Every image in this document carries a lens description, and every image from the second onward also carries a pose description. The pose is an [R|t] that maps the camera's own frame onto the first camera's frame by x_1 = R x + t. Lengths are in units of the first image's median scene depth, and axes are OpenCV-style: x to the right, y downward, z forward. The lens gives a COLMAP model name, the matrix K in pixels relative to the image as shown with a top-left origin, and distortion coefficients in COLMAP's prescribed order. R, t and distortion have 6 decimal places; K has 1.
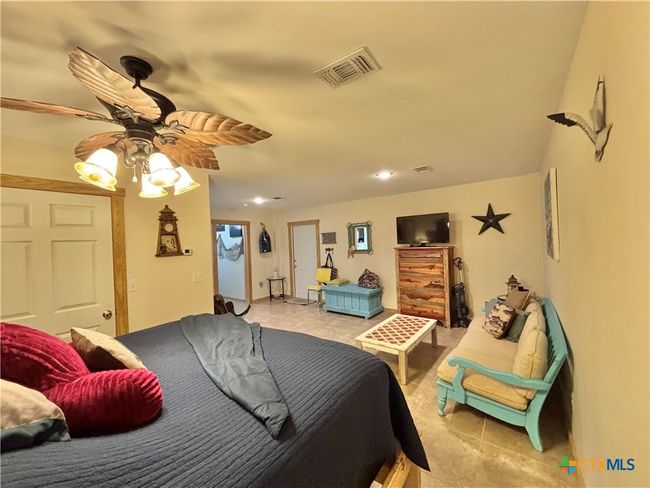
lens RADIAL K [[261.0, 0, 324.2], [0, 261.0, 243.5], [0, 0, 1]] dist [-0.001738, 0.000087]
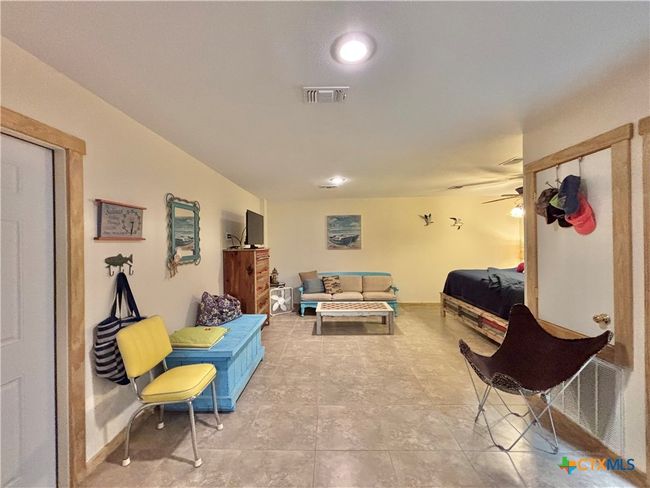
lens RADIAL K [[261.0, 0, 324.0], [0, 261.0, 242.8], [0, 0, 1]] dist [-0.001738, 0.000087]
pose [[-0.592653, 0.042635, 0.804329, -0.358857], [0.037153, 0.998982, -0.025577, 0.019549], [-0.804601, 0.014725, -0.593634, 0.988476]]
